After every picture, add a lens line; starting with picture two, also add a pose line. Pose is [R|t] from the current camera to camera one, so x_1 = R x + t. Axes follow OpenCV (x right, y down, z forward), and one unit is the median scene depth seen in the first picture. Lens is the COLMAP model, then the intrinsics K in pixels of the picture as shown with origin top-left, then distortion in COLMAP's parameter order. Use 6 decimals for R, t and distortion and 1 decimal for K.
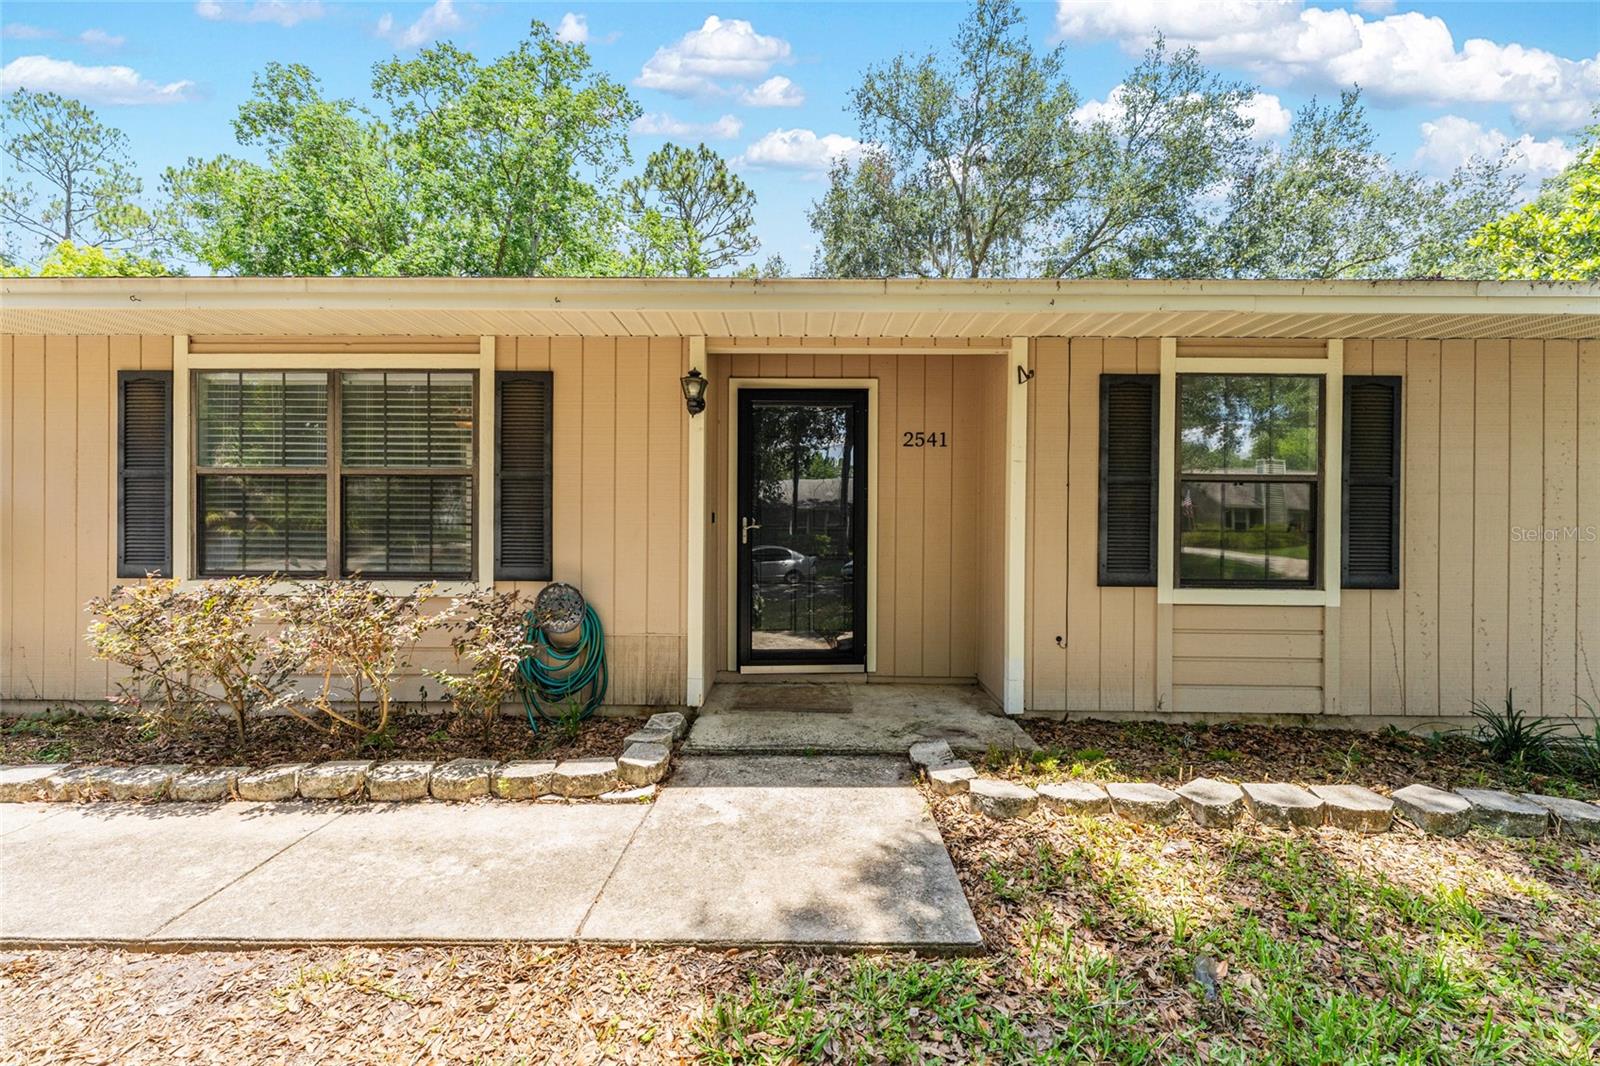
lens RADIAL K [[650.3, 0, 797.1], [0, 650.3, 520.0], [0, 0, 1]] dist [-0.001315, -0.000259]
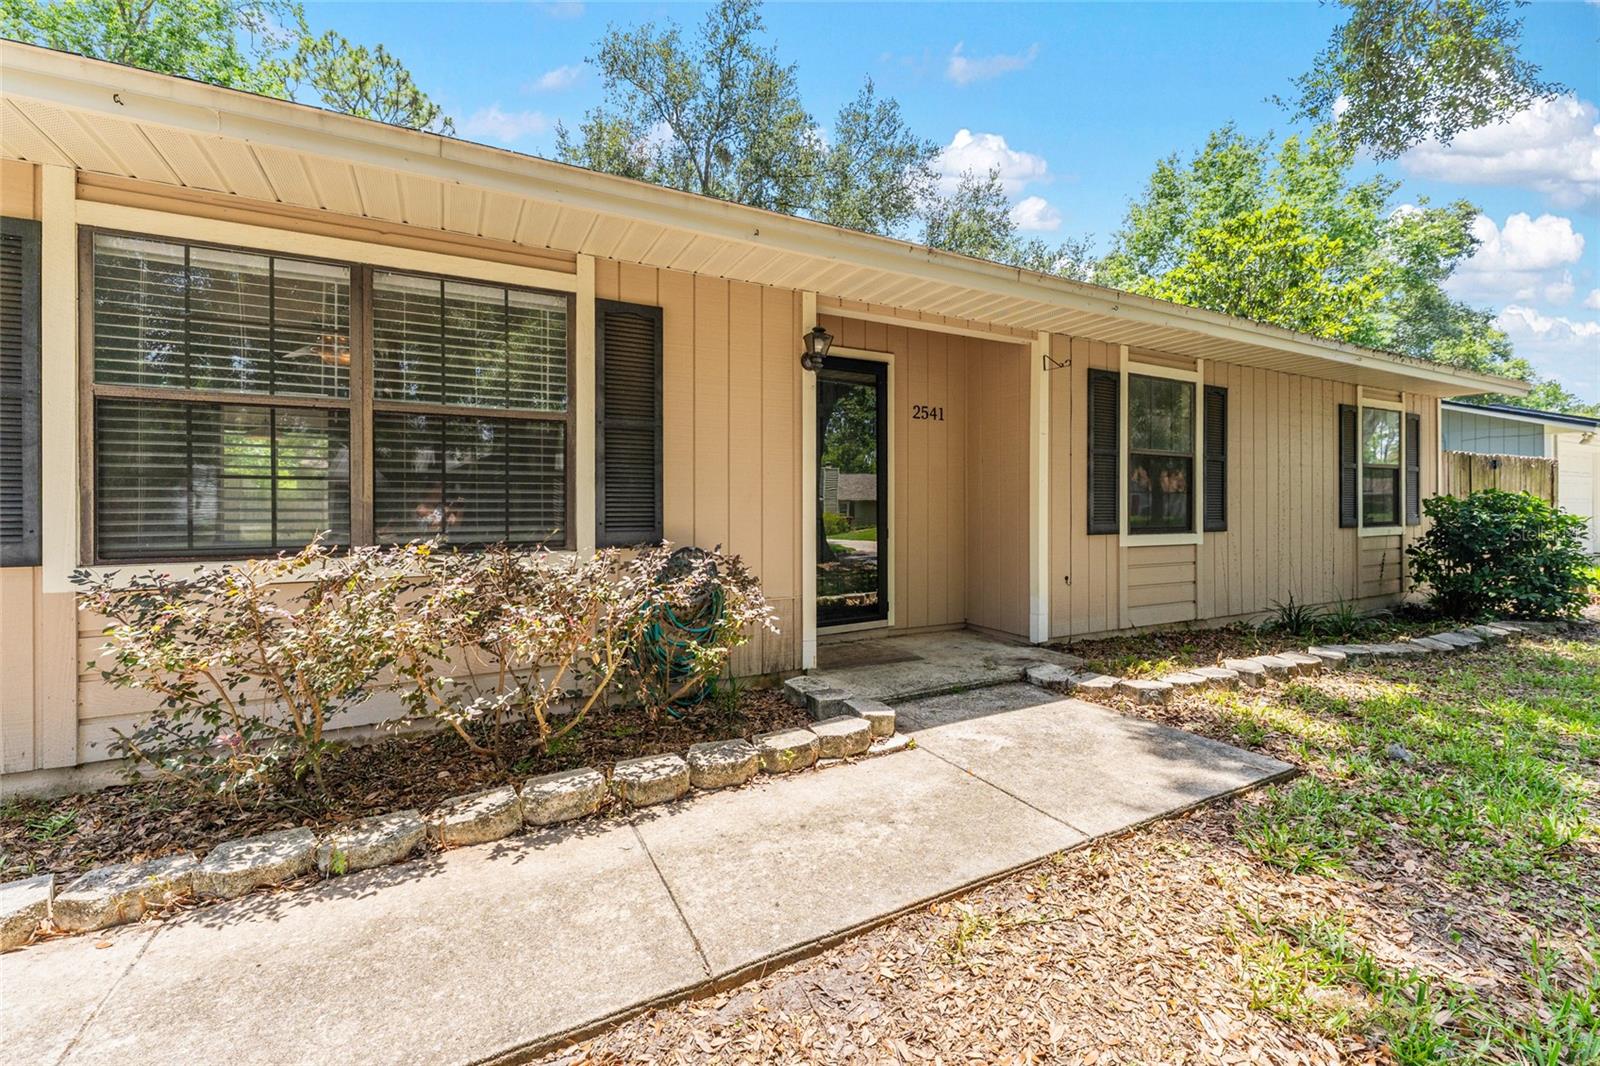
lens RADIAL K [[665.1, 0, 798.1], [0, 665.1, 505.8], [0, 0, 1]] dist [-0.000230, -0.000058]
pose [[0.879533, -0.006712, 0.475791, -0.660256], [0.007753, 0.999970, -0.000226, 0.041288], [-0.475775, 0.003887, 0.879558, 0.126204]]
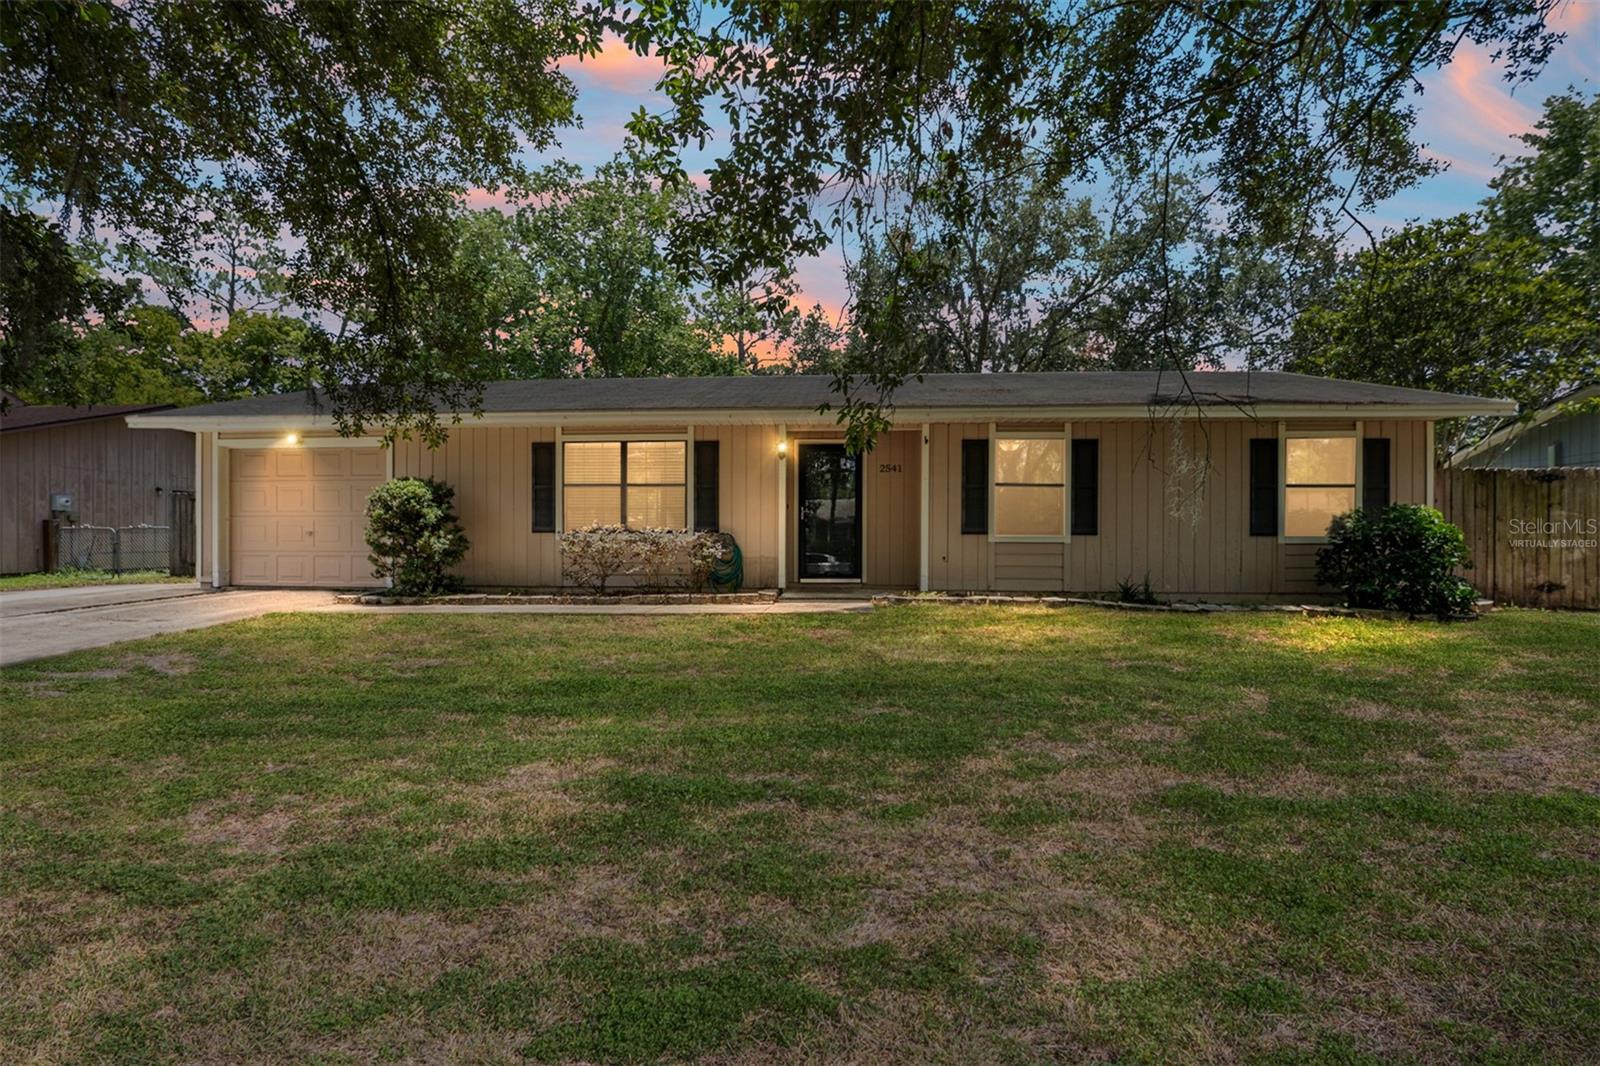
lens RADIAL K [[639.6, 0, 800.0], [0, 639.6, 533.0], [0, 0, 1]] dist [-0.026792, -0.000025]
pose [[0.998296, -0.003087, -0.058278, 0.035600], [0.002613, 0.999963, -0.008212, 0.114834], [0.058301, 0.008046, 0.998267, -1.235286]]
